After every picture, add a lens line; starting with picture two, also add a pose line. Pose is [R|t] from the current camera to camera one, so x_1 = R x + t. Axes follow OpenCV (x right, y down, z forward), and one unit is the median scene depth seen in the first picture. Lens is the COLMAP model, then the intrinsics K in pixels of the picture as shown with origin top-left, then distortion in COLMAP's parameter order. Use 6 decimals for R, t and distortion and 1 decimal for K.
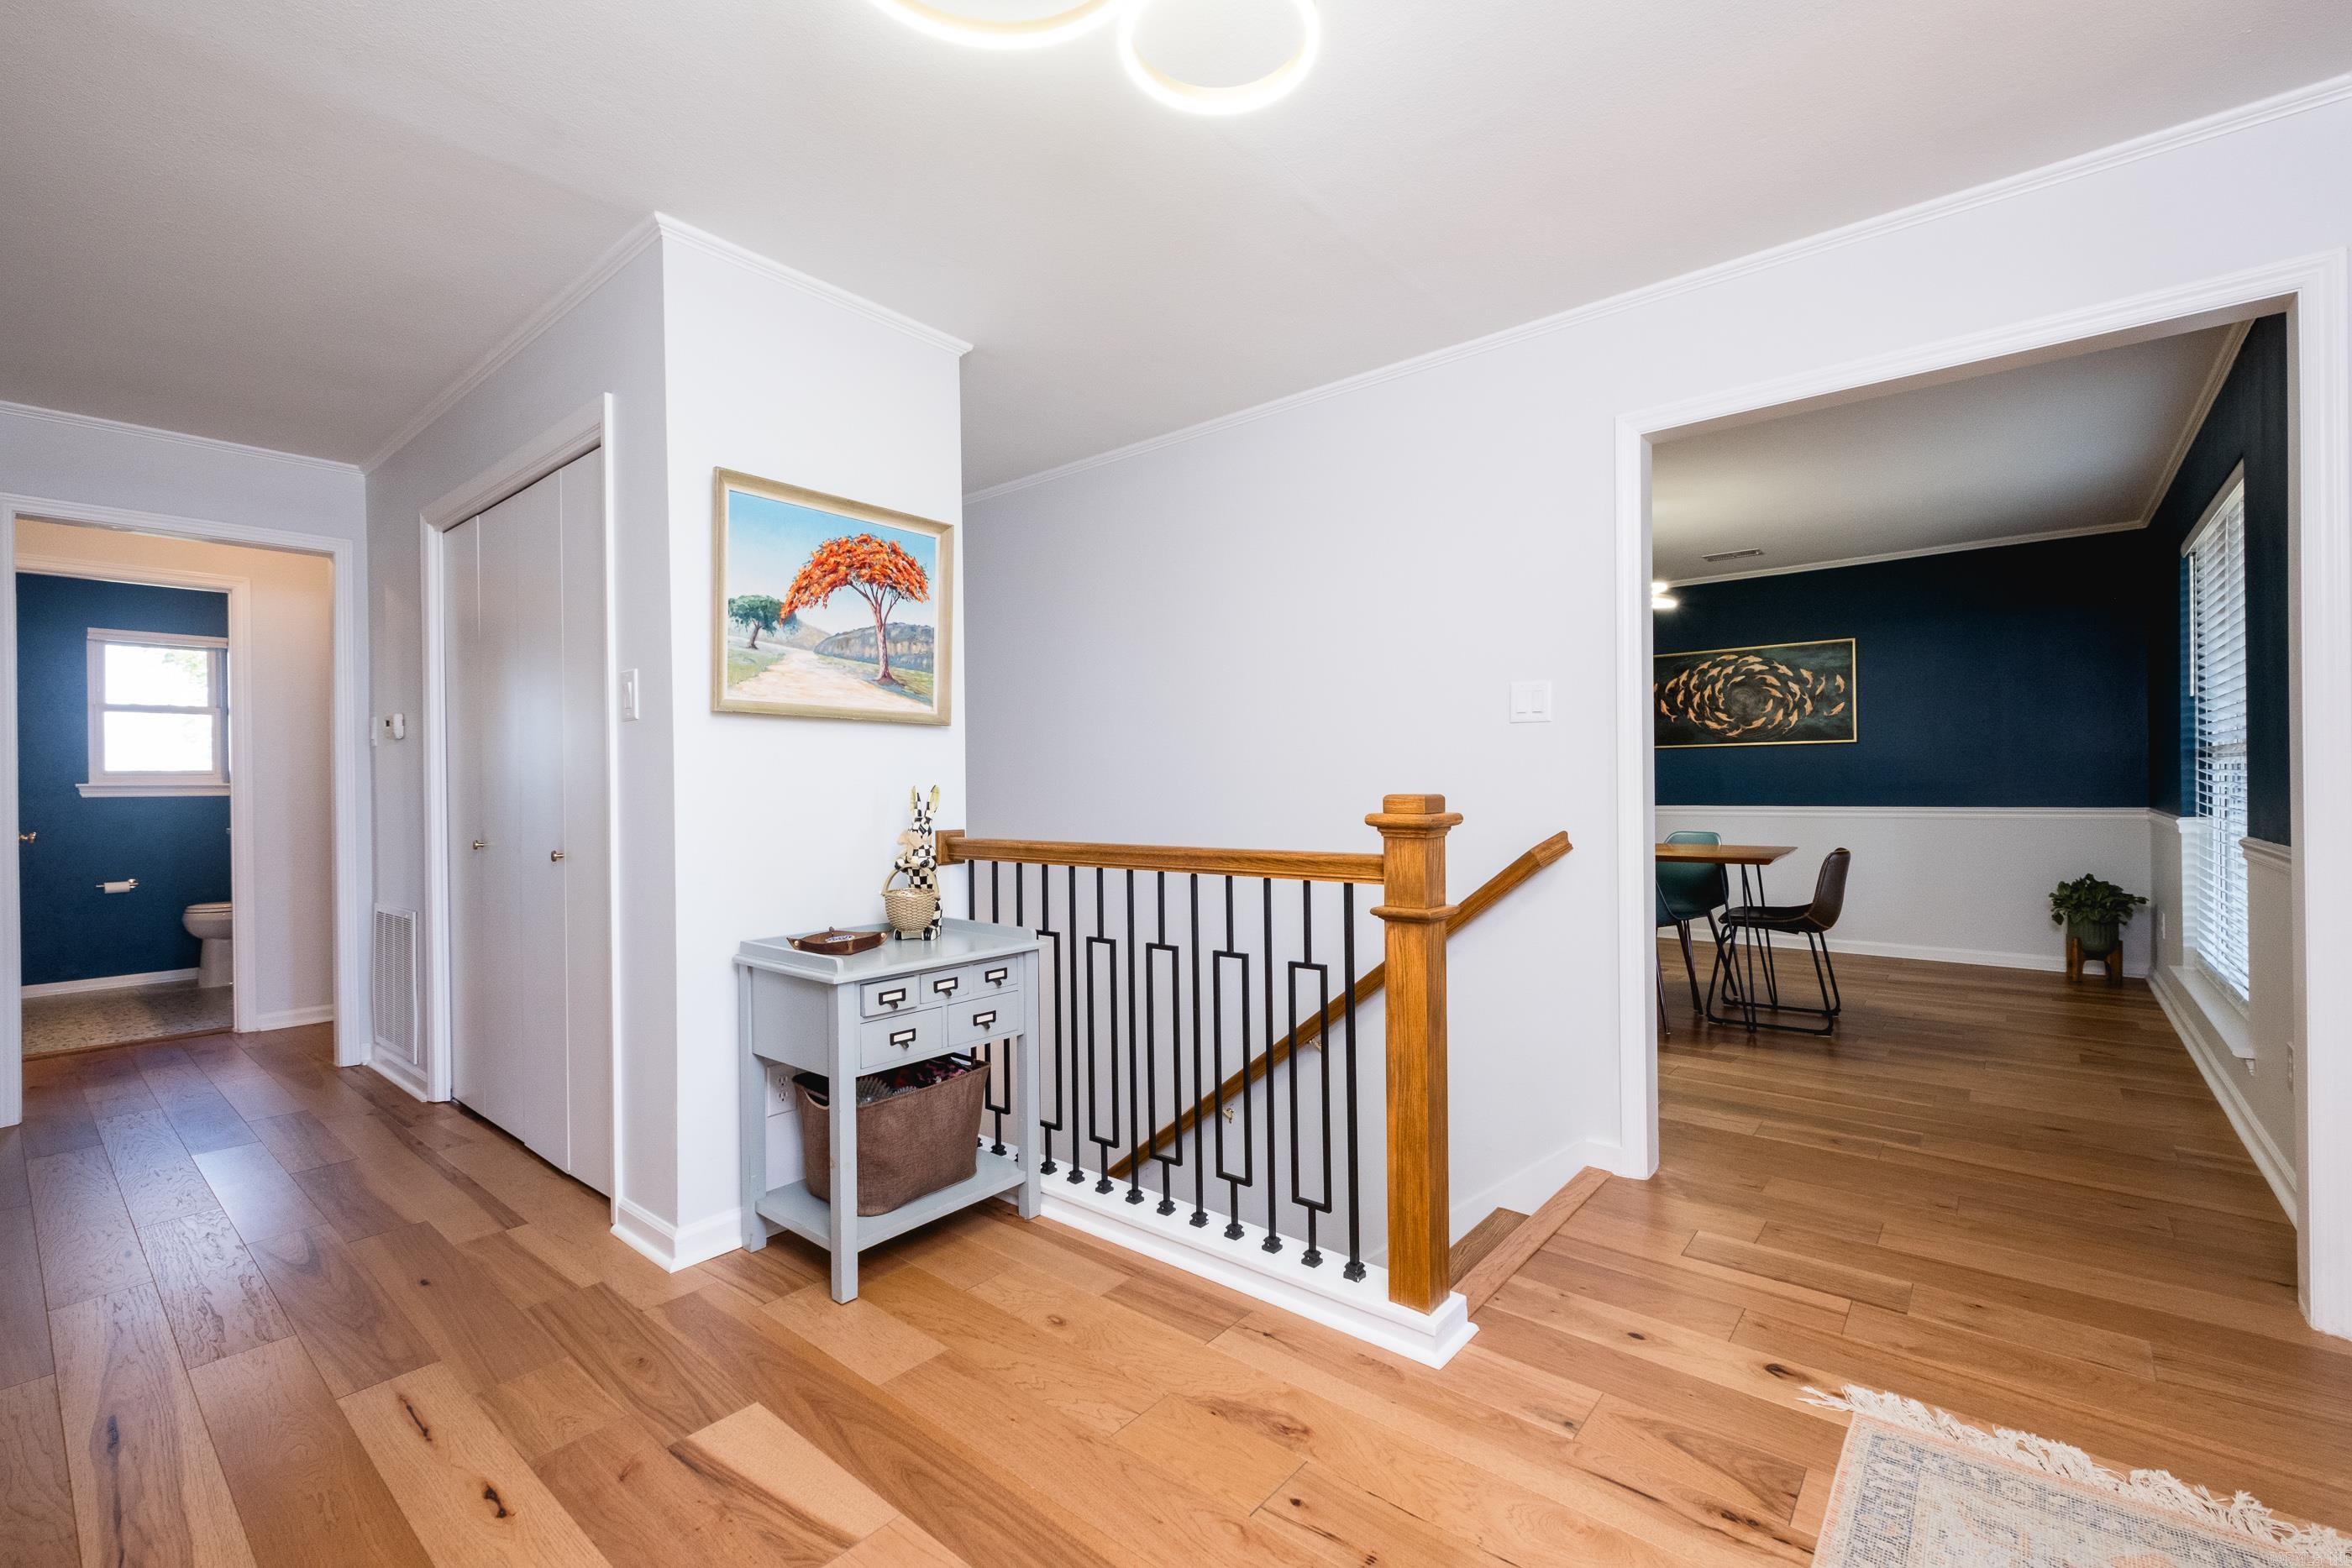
lens RADIAL K [[1026.0, 0, 1148.8], [0, 1026.0, 766.9], [0, 0, 1]] dist [-0.003097, -0.000833]
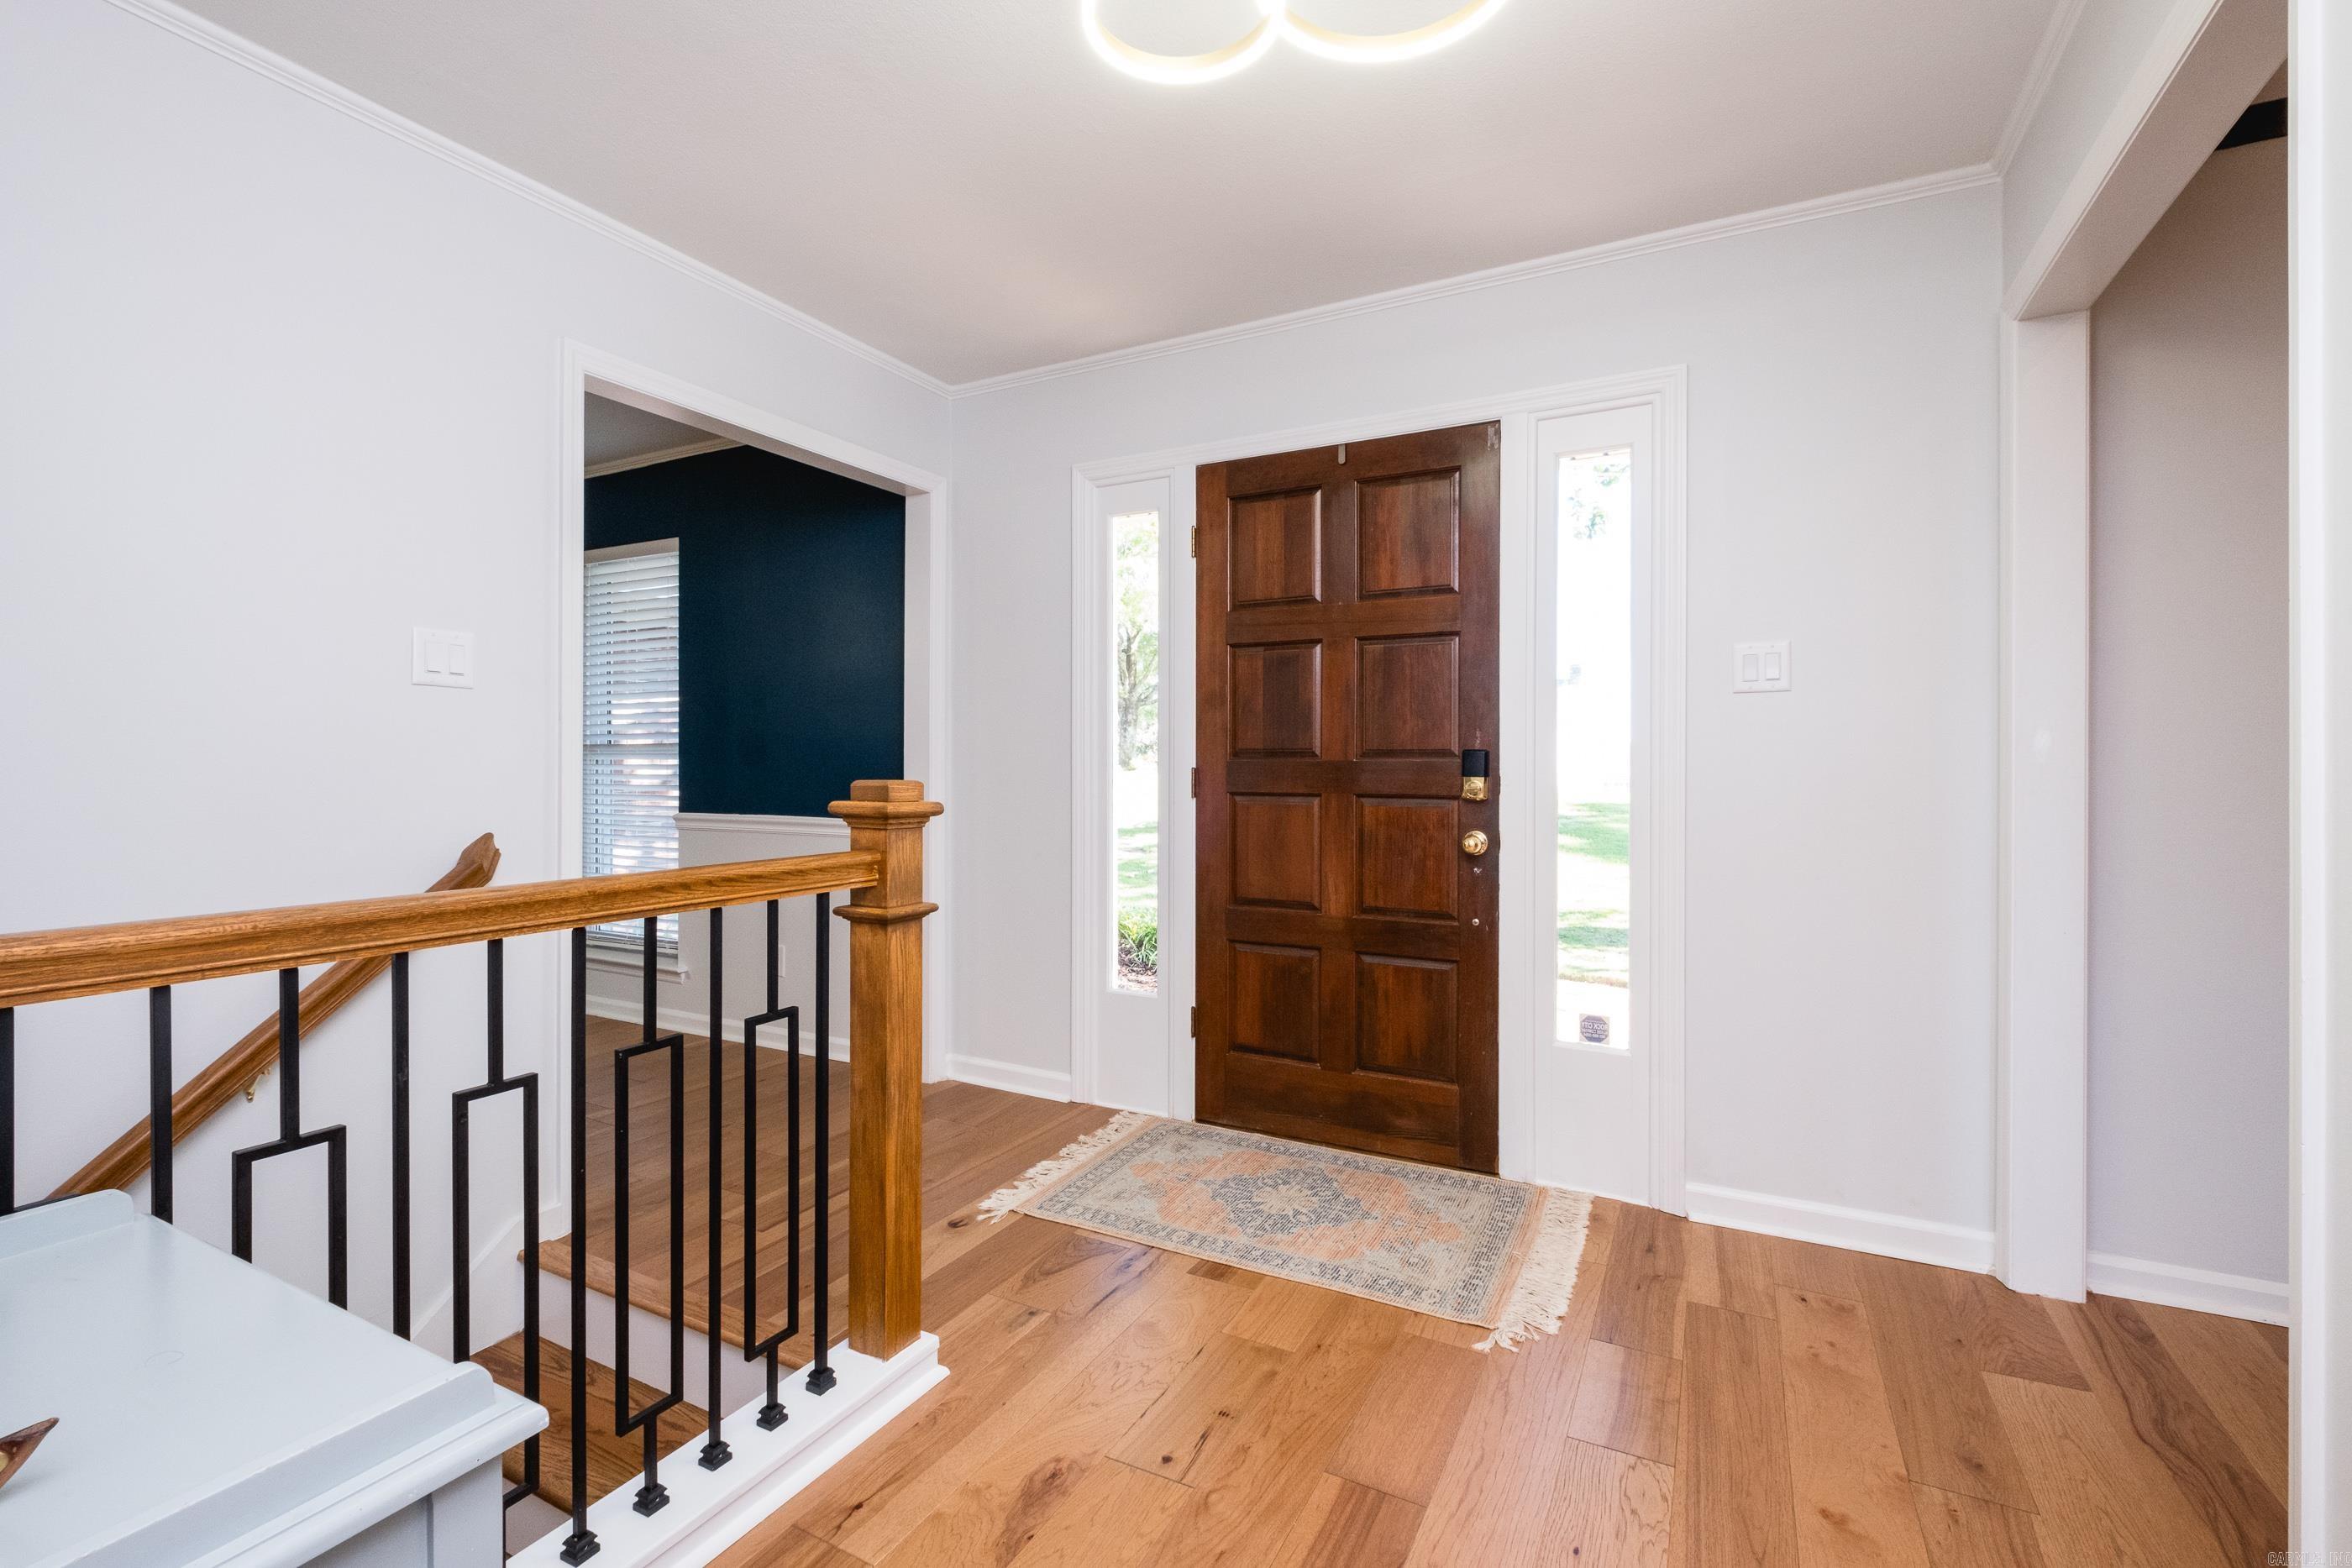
lens RADIAL K [[1049.0, 0, 1208.4], [0, 1049.0, 777.9], [0, 0, 1]] dist [0.000146, -0.000394]
pose [[-0.239679, -0.000735, 0.970852, -0.725375], [-0.005576, 0.999984, -0.000619, 0.027305], [-0.970836, -0.005562, -0.239679, 0.991411]]
